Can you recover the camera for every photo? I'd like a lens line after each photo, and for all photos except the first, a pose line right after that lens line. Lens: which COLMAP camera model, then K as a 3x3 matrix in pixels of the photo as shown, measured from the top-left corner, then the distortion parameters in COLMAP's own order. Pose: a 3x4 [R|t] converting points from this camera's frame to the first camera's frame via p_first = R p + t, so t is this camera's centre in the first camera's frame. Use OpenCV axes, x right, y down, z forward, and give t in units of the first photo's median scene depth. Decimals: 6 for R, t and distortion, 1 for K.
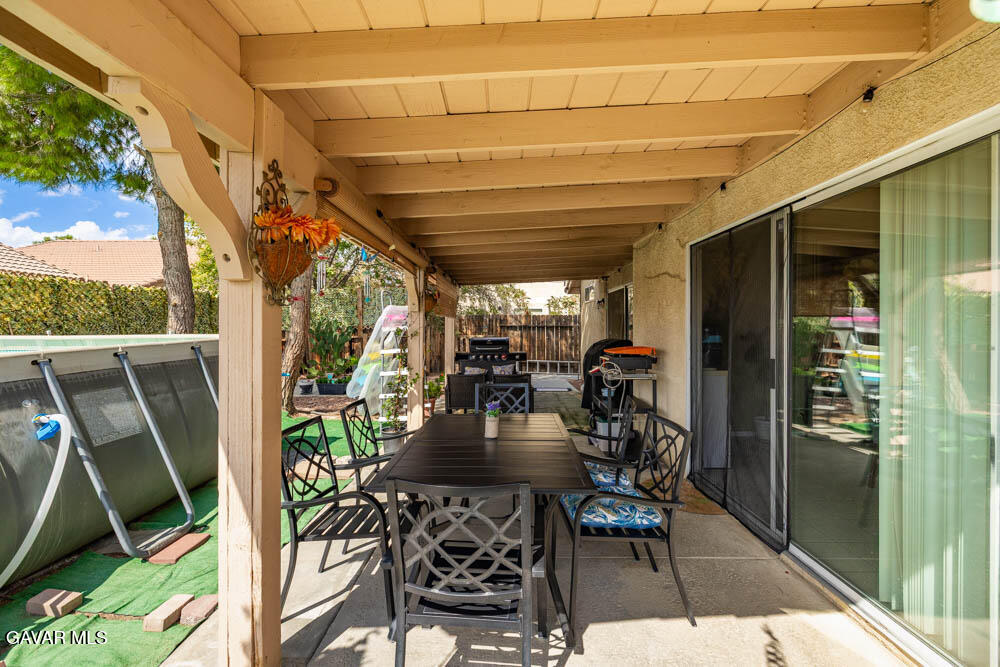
lens RADIAL K [[424.5, 0, 498.6], [0, 424.5, 330.8], [0, 0, 1]] dist [-0.000393, 0.000179]
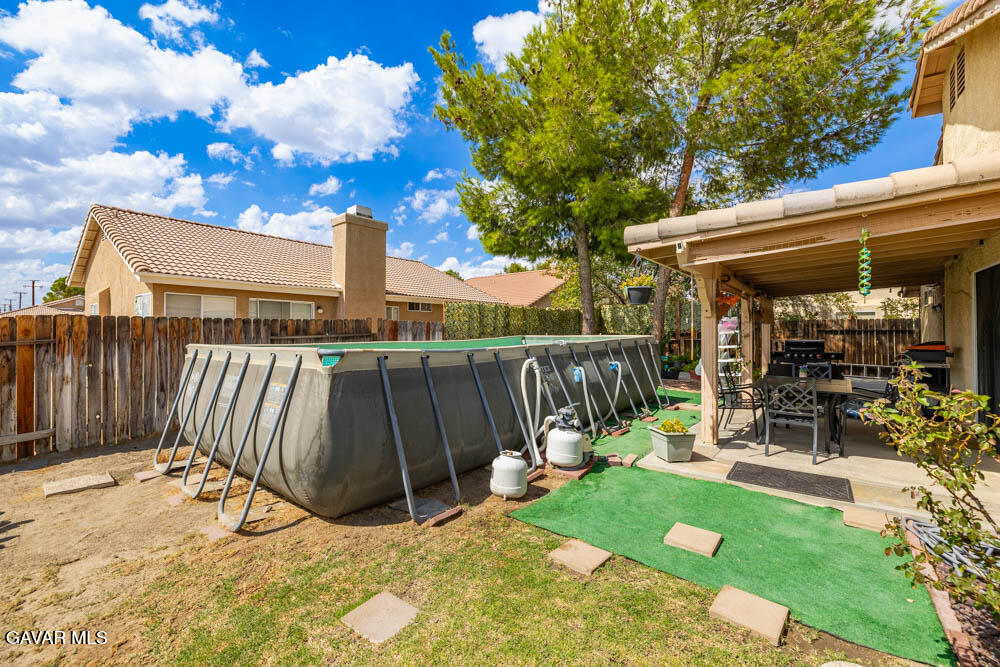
lens RADIAL K [[424.5, 0, 495.3], [0, 424.5, 331.4], [0, 0, 1]] dist [-0.000393, 0.000179]
pose [[0.792950, -0.002961, -0.609279, 0.012031], [-0.003673, 0.999947, -0.009641, 0.004665], [0.609275, 0.009883, 0.792897, -0.339060]]
